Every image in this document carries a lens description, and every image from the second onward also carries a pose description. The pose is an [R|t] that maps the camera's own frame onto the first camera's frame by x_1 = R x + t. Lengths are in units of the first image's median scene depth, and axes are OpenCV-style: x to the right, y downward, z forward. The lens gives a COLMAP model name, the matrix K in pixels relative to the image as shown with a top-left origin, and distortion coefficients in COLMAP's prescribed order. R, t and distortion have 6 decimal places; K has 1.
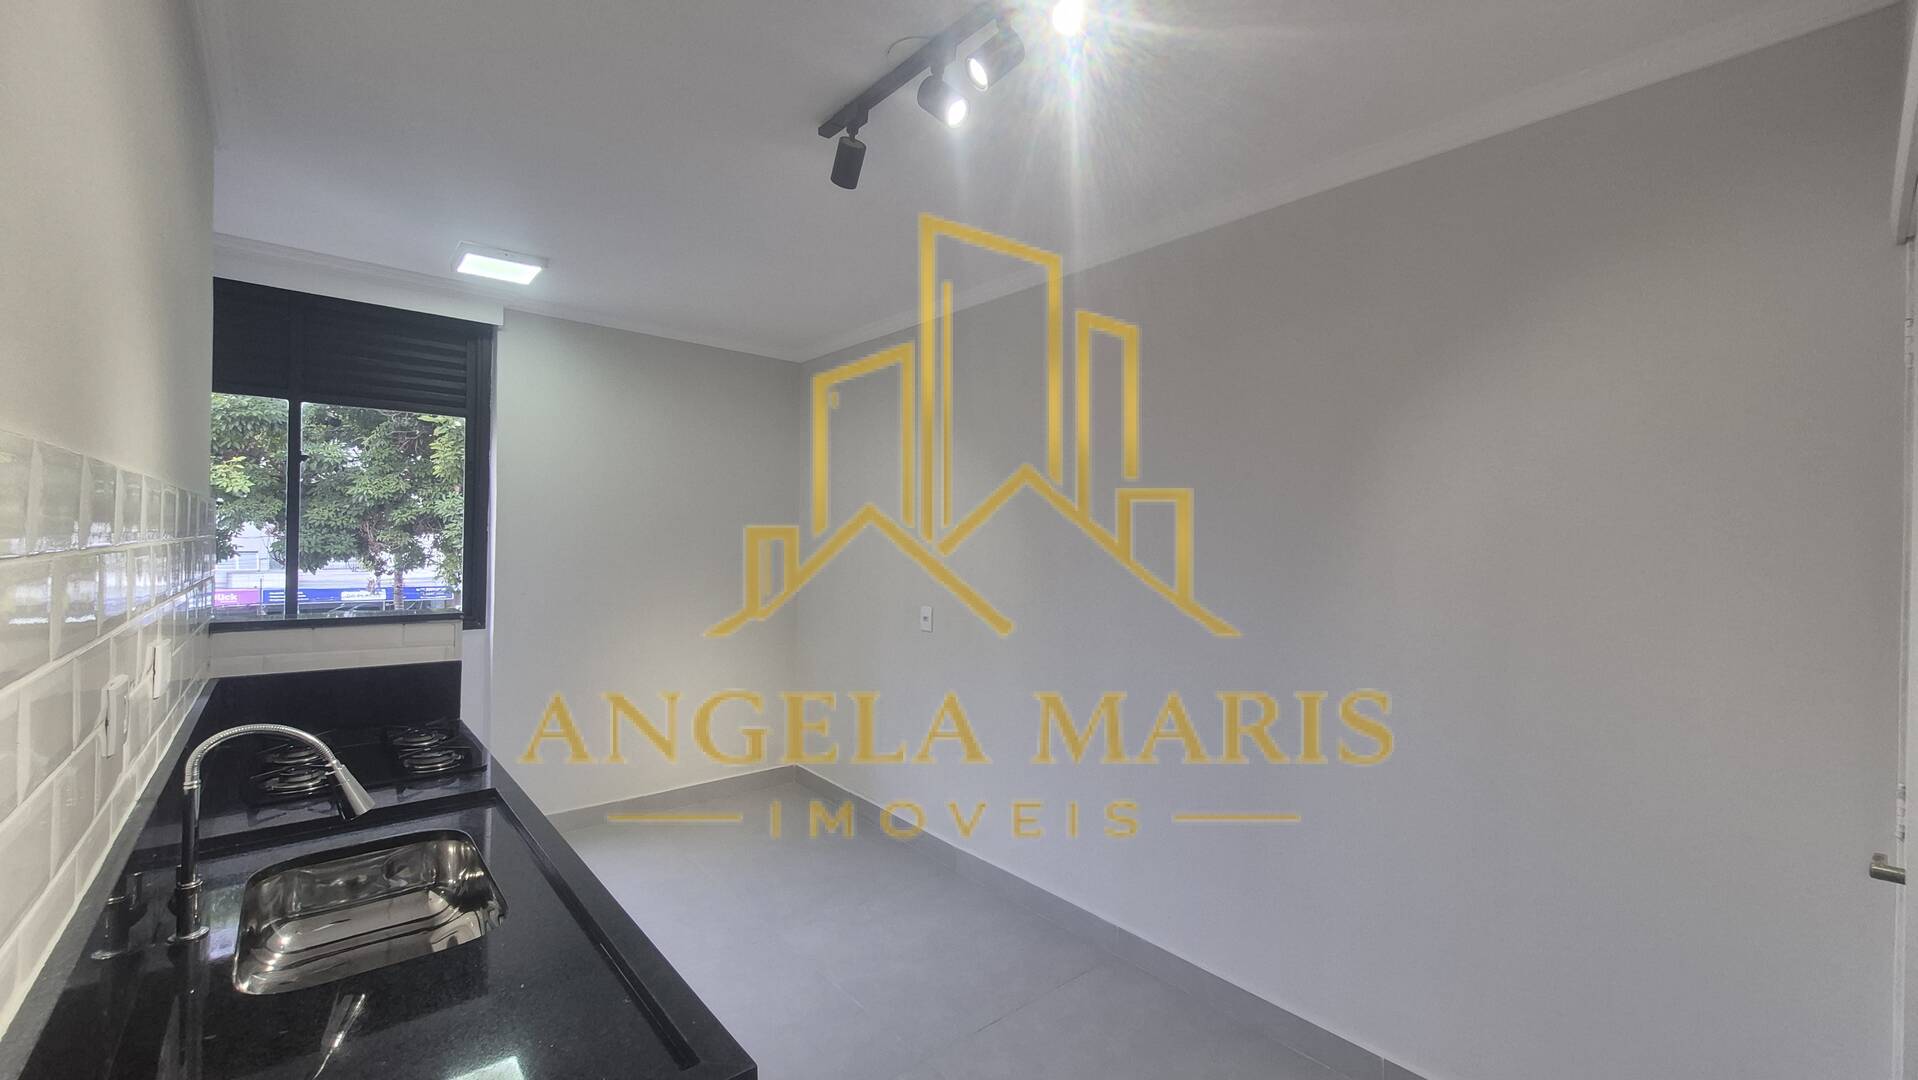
lens RADIAL K [[762.8, 0, 959.9], [0, 762.8, 534.5], [0, 0, 1]] dist [0.003894, 0.000369]
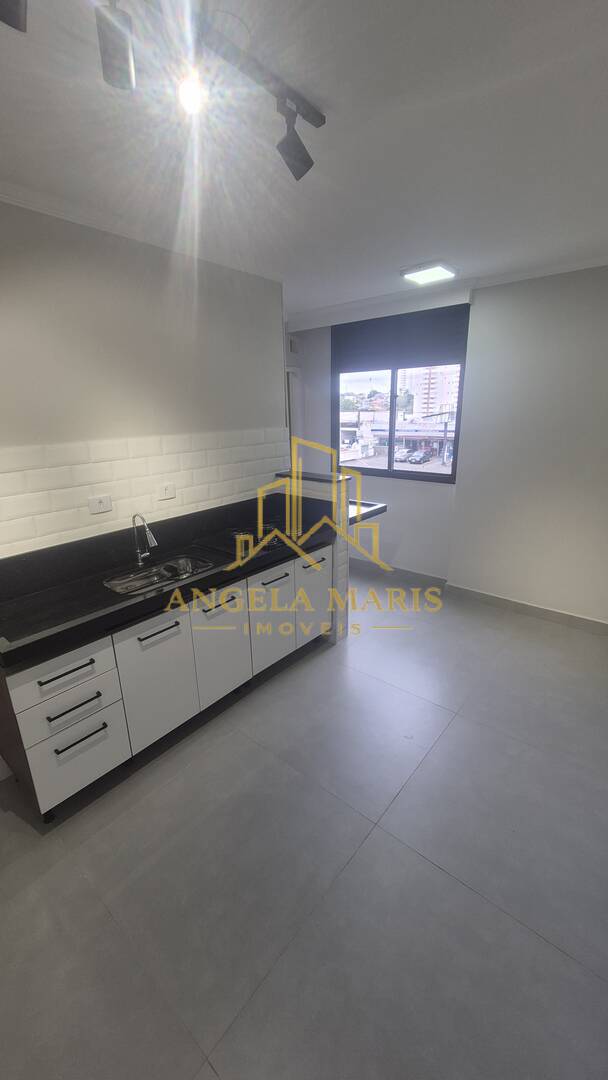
lens RADIAL K [[429.5, 0, 302.6], [0, 429.5, 537.5], [0, 0, 1]] dist [0.003894, 0.000369]
pose [[0.153196, 0.272857, -0.949779, 0.363840], [0.026758, 0.959627, 0.280002, -0.058821], [0.987833, -0.068309, 0.139710, 0.492040]]
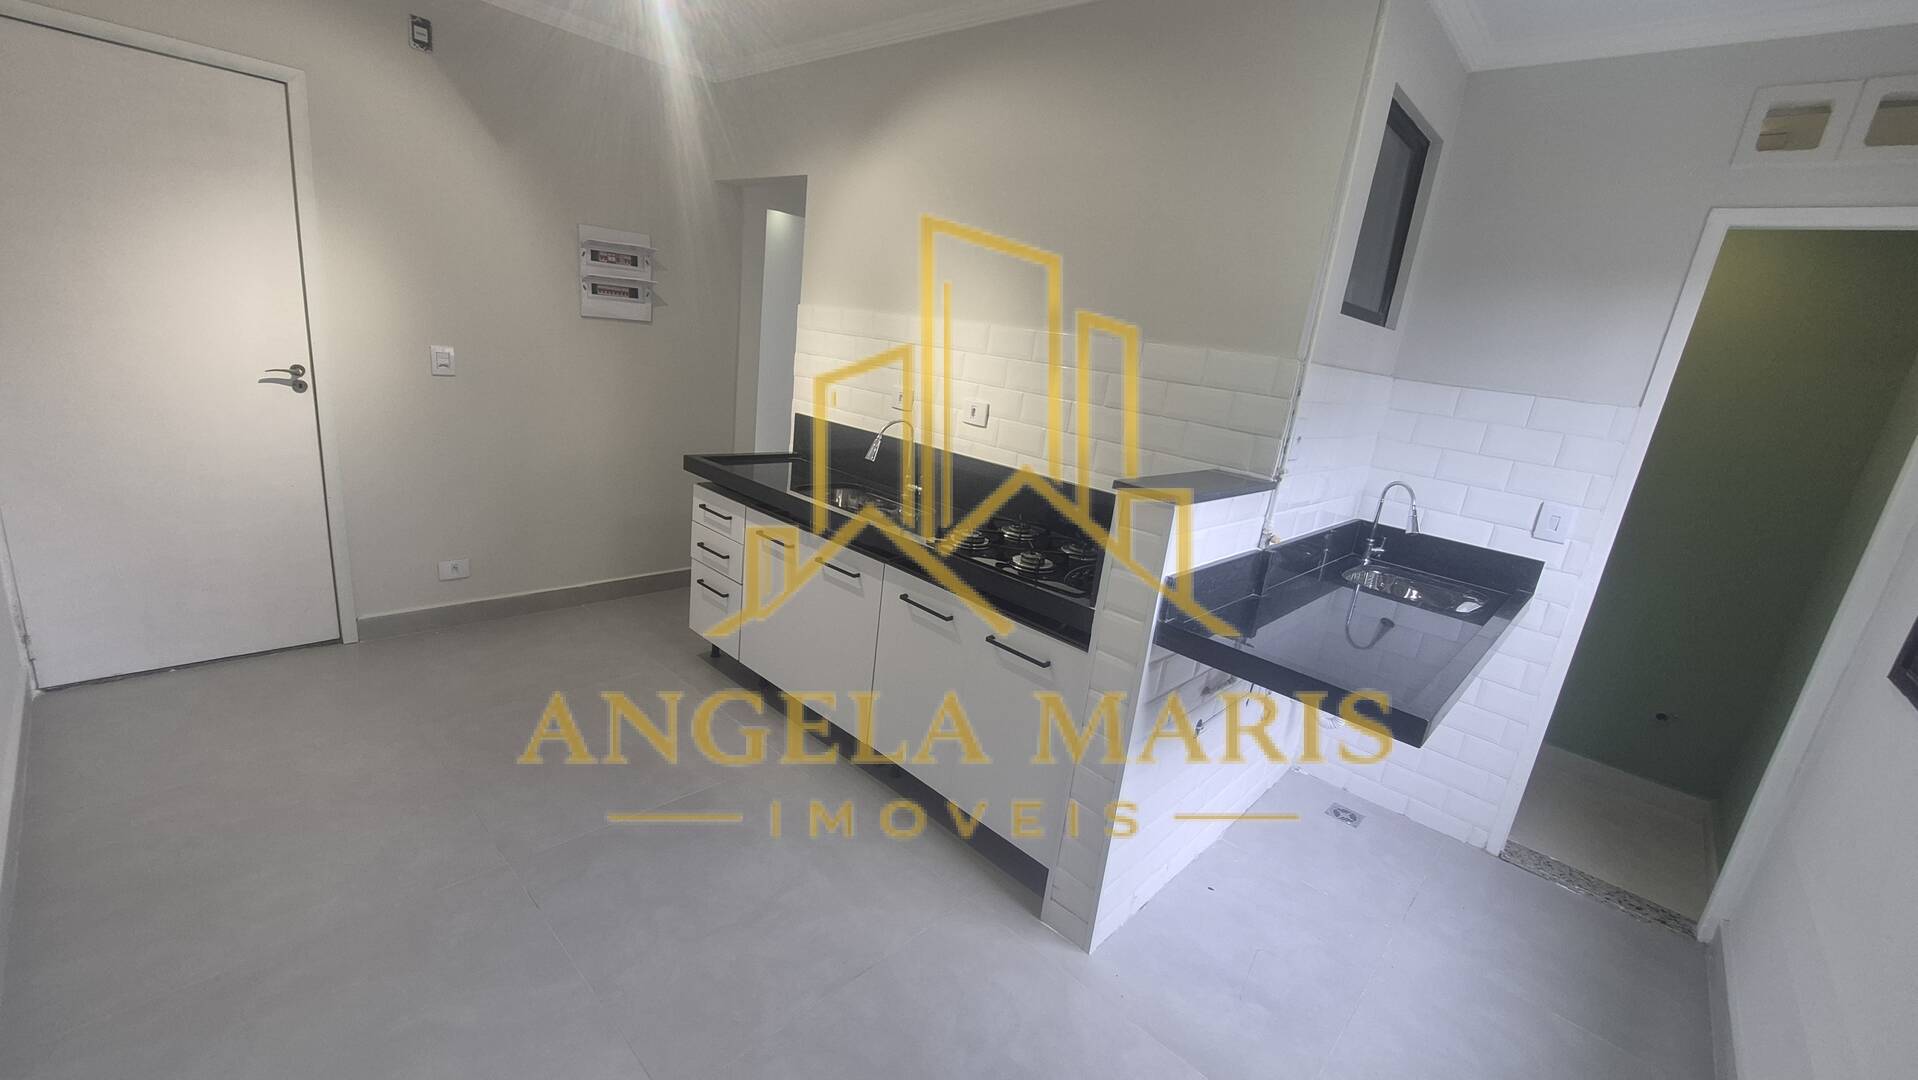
lens RADIAL K [[762.2, 0, 959.0], [0, 762.2, 540.0], [0, 0, 1]] dist [0.002362, 0.000838]
pose [[-0.985664, -0.100186, -0.135757, -0.273105], [-0.132287, 0.958312, 0.253254, -0.008613], [0.104725, 0.267582, -0.957827, 1.175633]]
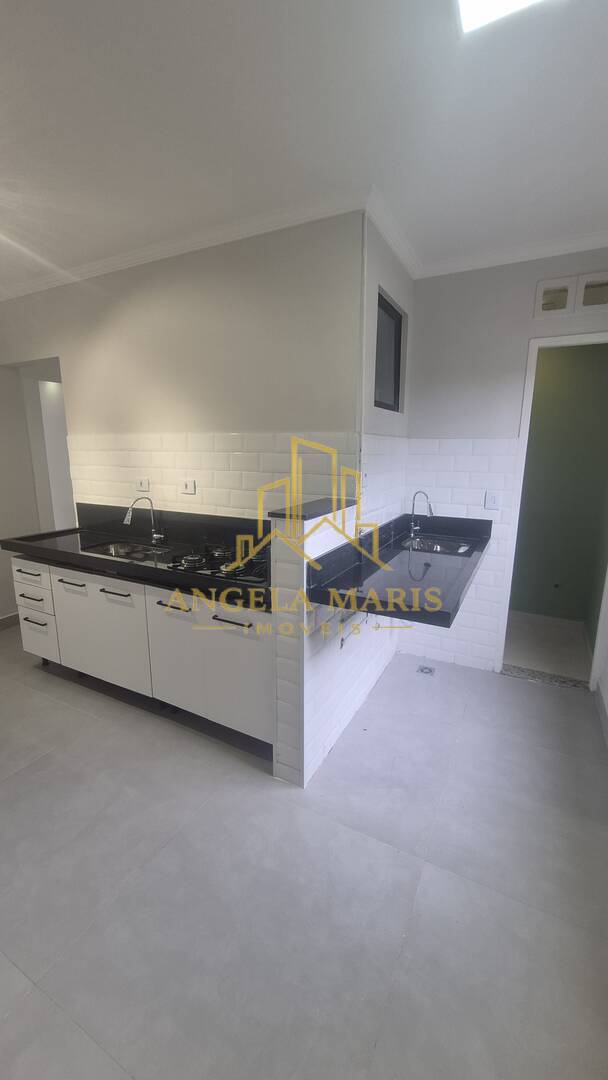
lens RADIAL K [[429.5, 0, 302.6], [0, 429.5, 537.5], [0, 0, 1]] dist [0.003894, 0.000369]
pose [[-0.933862, 0.057699, -0.352948, -0.302144], [-0.015139, 0.979637, 0.200205, -0.002836], [0.357313, 0.192307, -0.913972, 1.161004]]
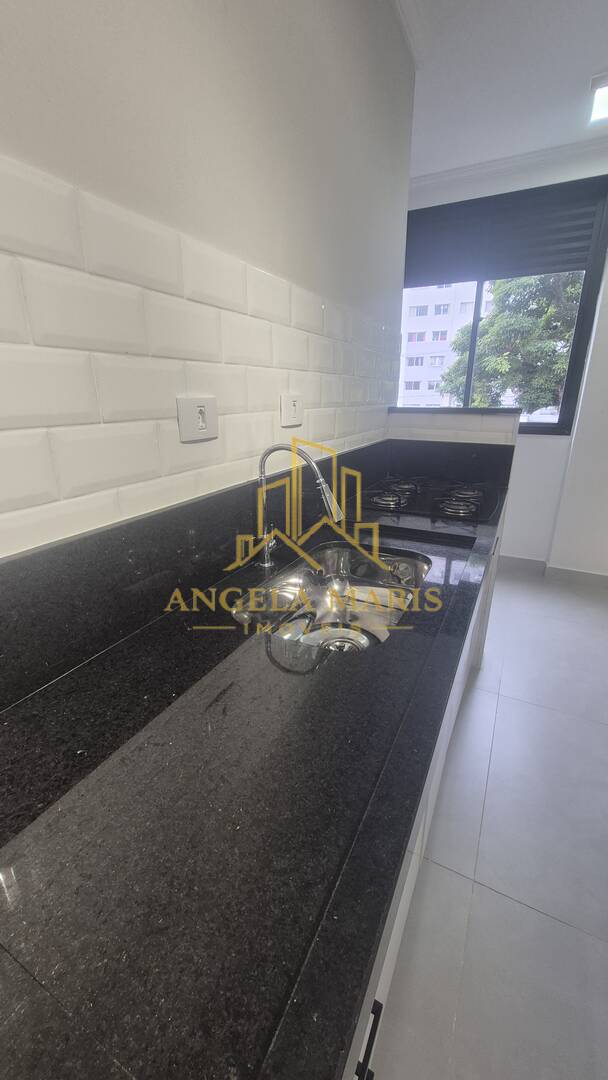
lens RADIAL K [[429.5, 0, 302.6], [0, 429.5, 537.5], [0, 0, 1]] dist [0.003894, 0.000369]
pose [[0.369945, 0.276691, -0.886895, -0.045551], [0.011807, 0.953145, 0.302285, 0.057940], [0.928979, -0.122300, 0.349345, 0.243813]]
